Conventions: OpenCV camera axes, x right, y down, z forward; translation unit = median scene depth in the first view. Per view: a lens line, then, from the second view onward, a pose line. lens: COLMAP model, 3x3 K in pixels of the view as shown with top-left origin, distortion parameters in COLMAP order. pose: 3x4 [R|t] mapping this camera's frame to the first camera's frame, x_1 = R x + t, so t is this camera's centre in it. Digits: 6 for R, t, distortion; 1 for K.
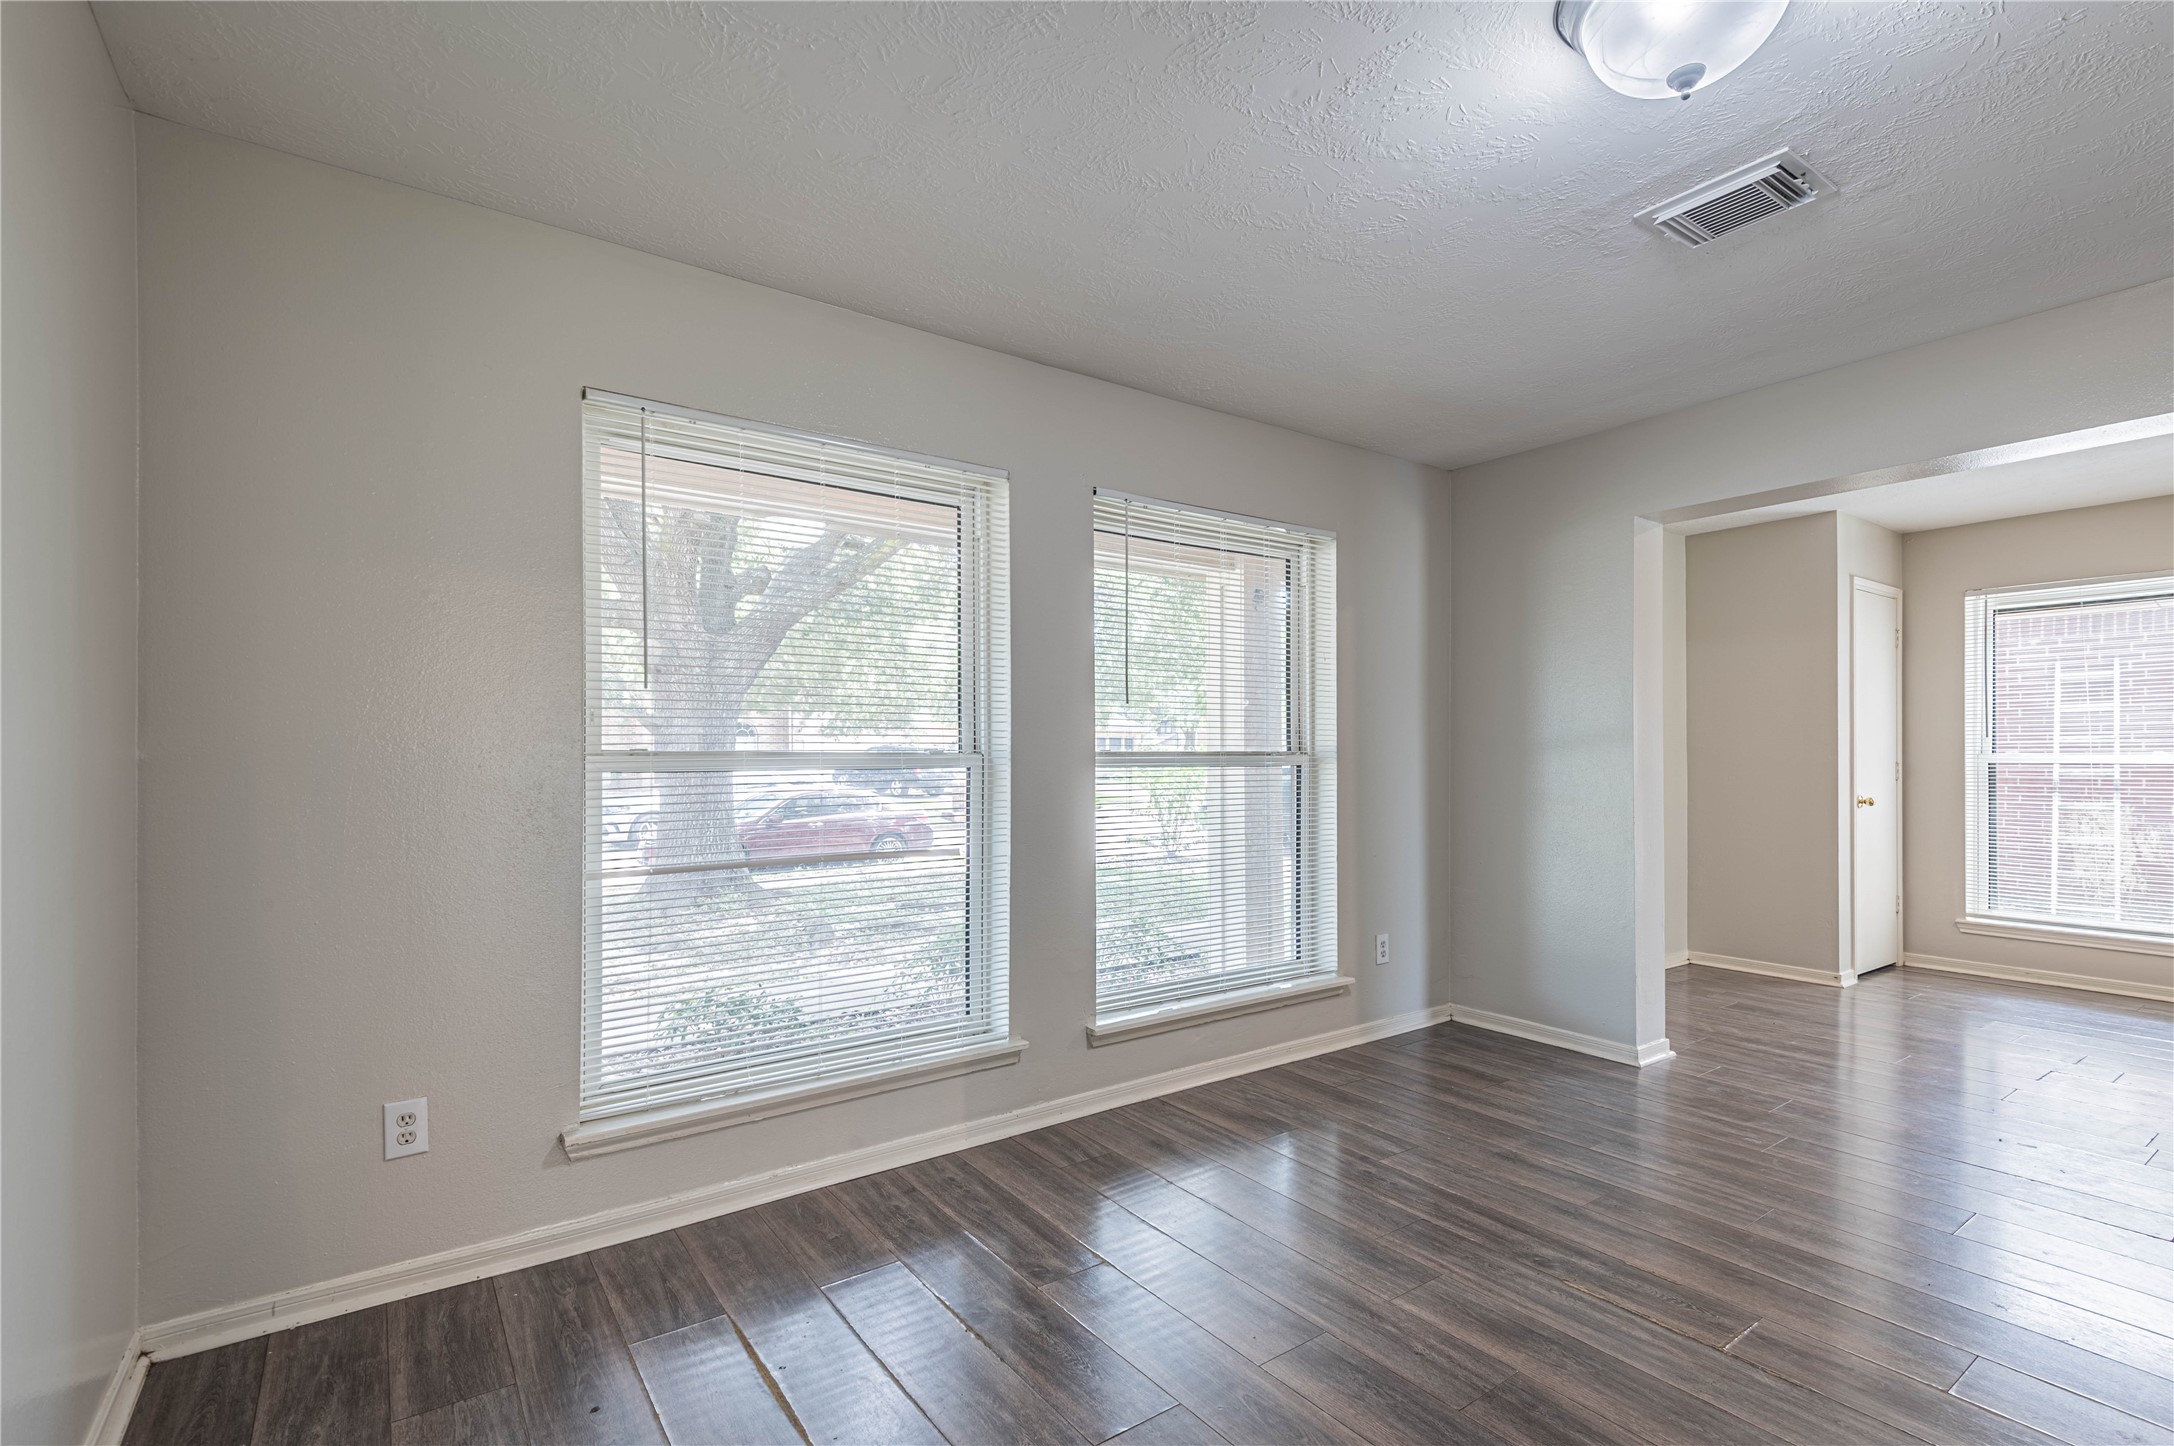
lens RADIAL K [[994.9, 0, 1087.8], [0, 994.9, 761.7], [0, 0, 1]] dist [-0.003281, -0.003947]
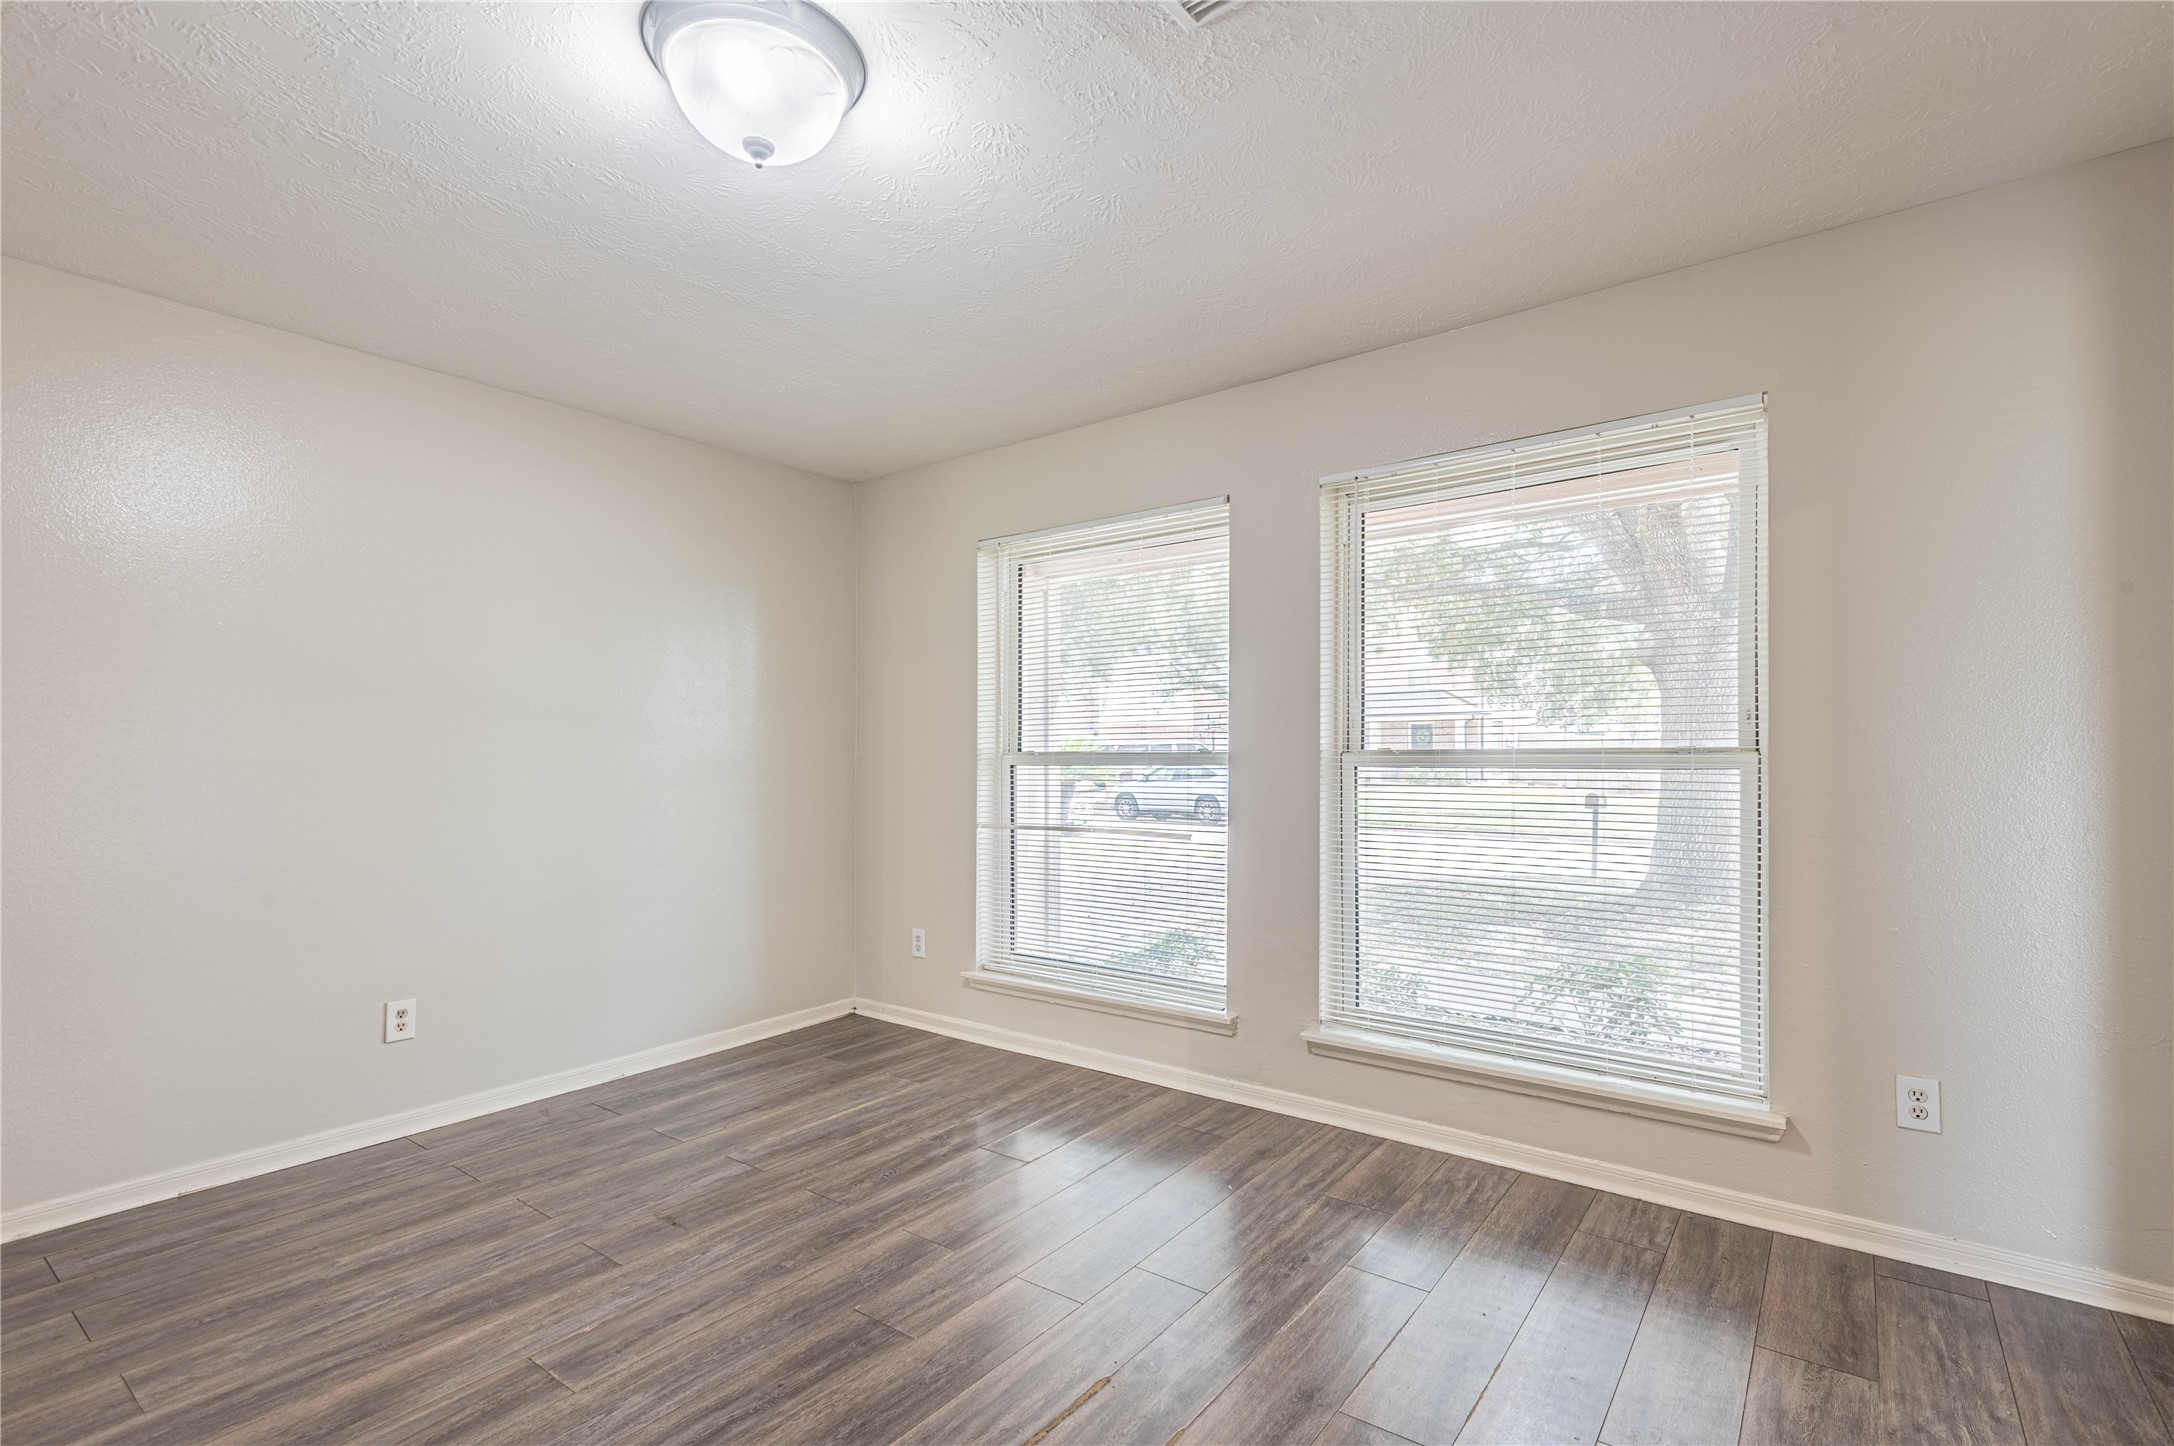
lens RADIAL K [[994.9, 0, 1083.3], [0, 994.9, 734.3], [0, 0, 1]] dist [-0.003281, -0.003947]
pose [[0.283619, -0.004504, -0.958926, 0.872098], [0.010689, 0.999942, -0.001535, -0.027821], [0.958877, -0.009815, 0.283651, 0.499908]]
